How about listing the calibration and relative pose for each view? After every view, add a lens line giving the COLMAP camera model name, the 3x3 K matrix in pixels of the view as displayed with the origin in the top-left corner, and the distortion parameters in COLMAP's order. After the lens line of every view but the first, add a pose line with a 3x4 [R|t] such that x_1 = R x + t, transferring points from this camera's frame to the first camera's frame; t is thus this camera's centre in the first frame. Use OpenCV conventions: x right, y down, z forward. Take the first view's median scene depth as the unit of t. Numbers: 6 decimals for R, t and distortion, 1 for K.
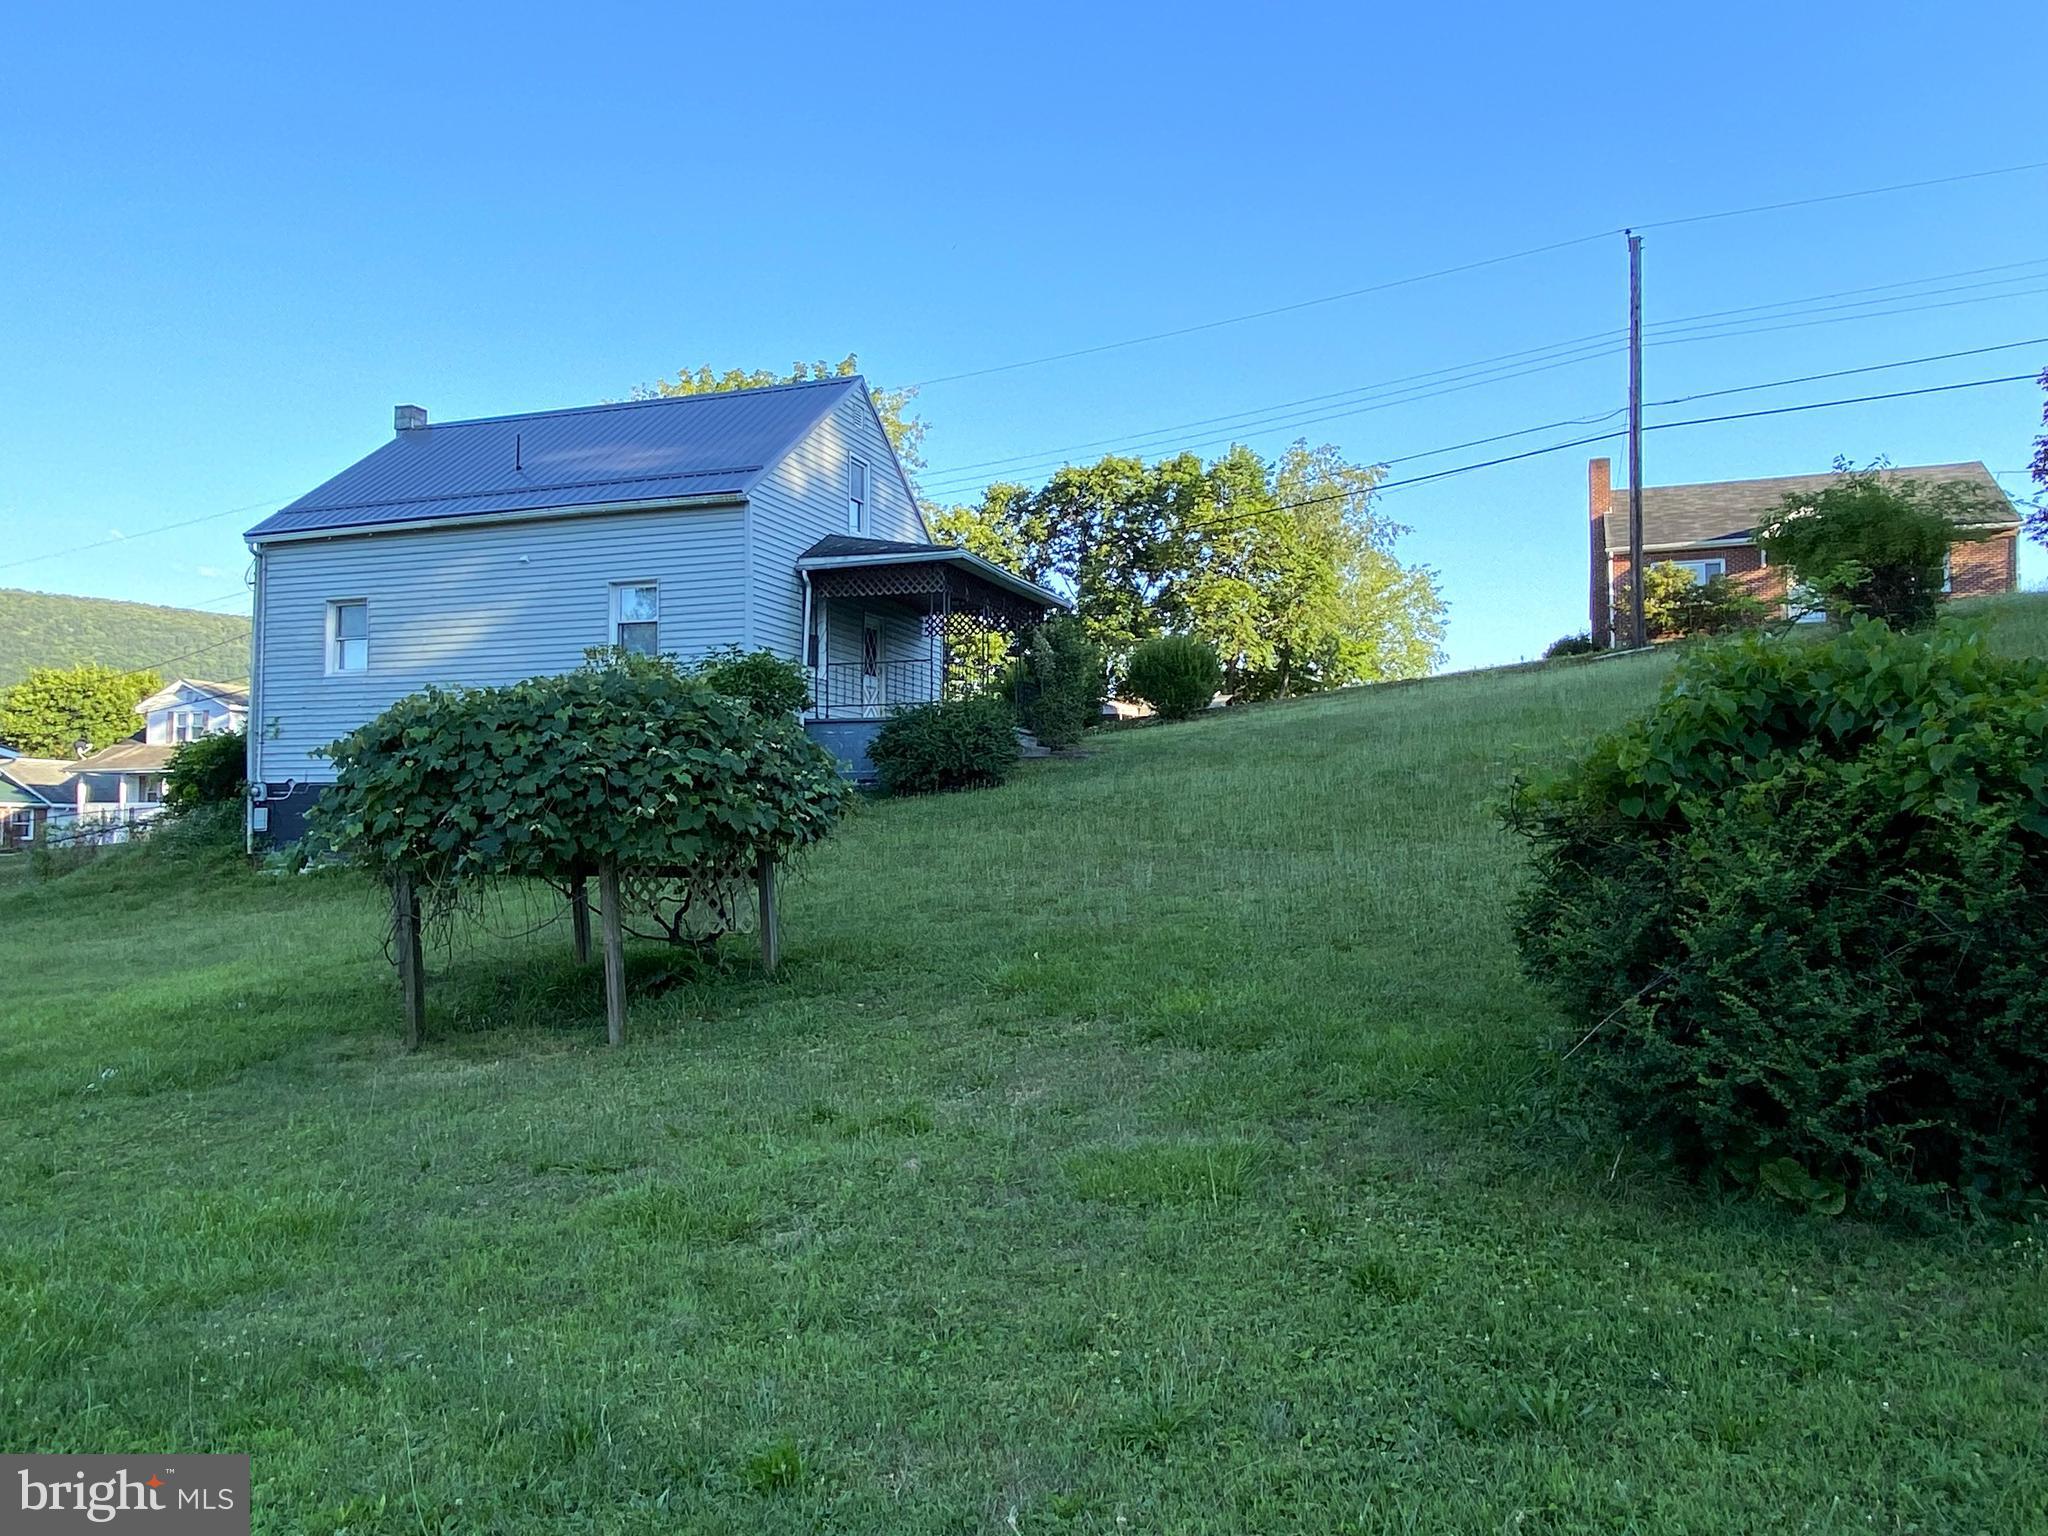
lens RADIAL K [[1458.0, 0, 1024.0], [0, 1458.0, 768.0], [0, 0, 1]] dist [0.097295, -0.134923]
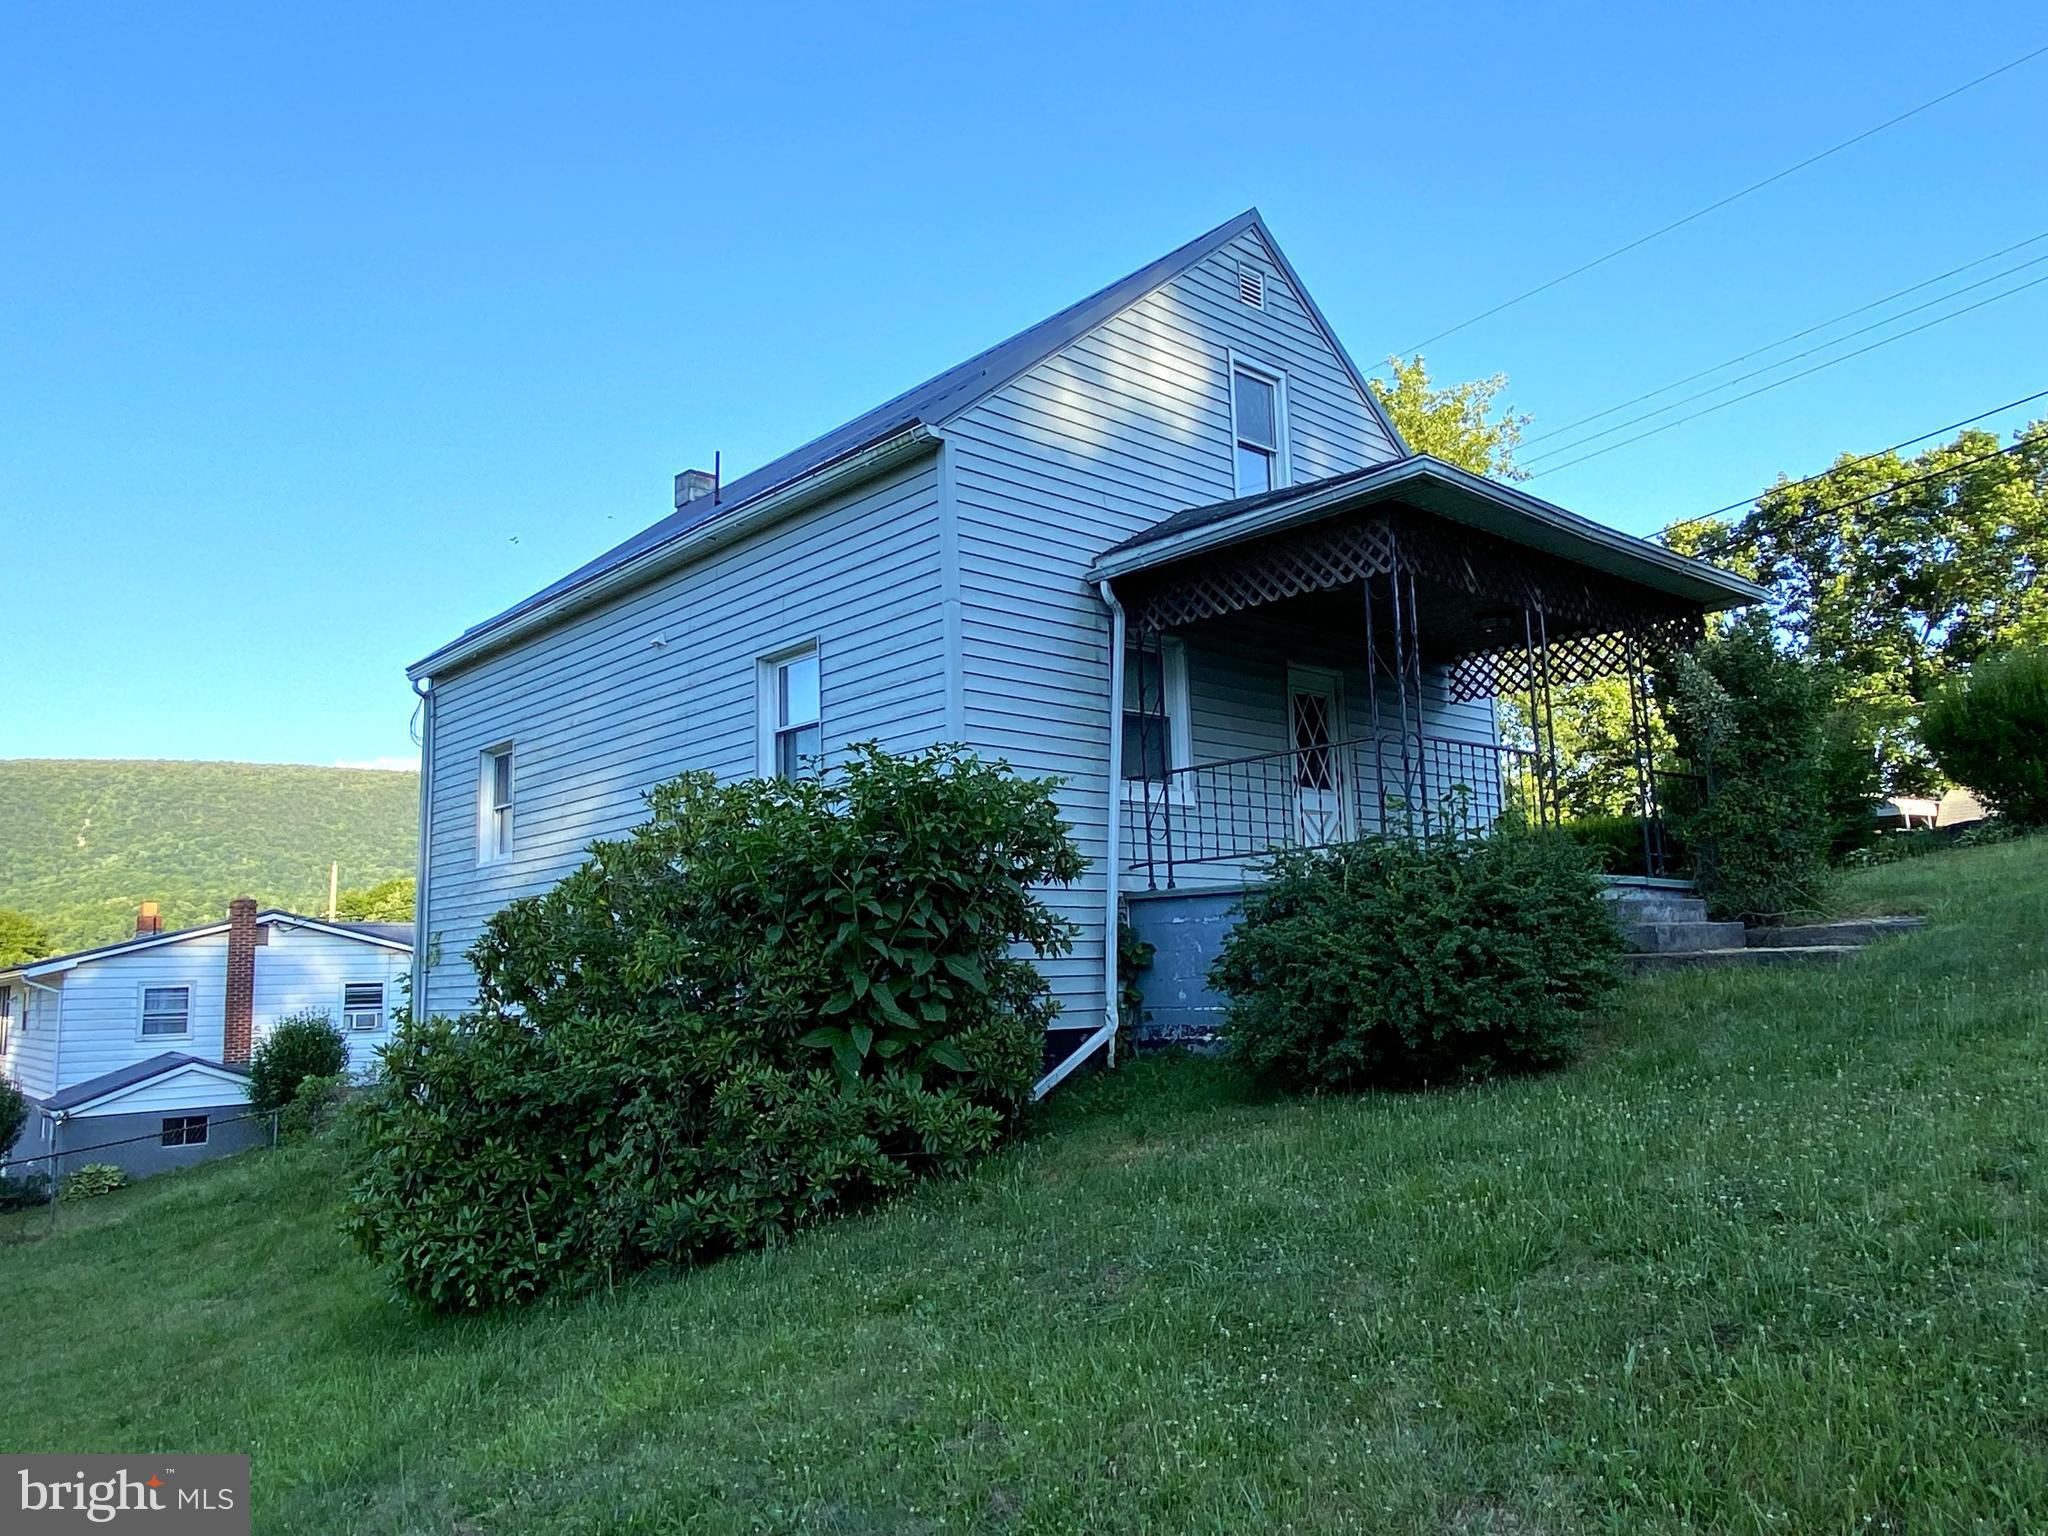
lens RADIAL K [[1418.1, 0, 1019.6], [0, 1418.1, 762.5], [0, 0, 1]] dist [0.094221, -0.119951]
pose [[0.883974, -0.098181, -0.457110, 0.028789], [0.053792, 0.992567, -0.109166, -0.025708], [0.464430, 0.071911, 0.882685, 0.547474]]
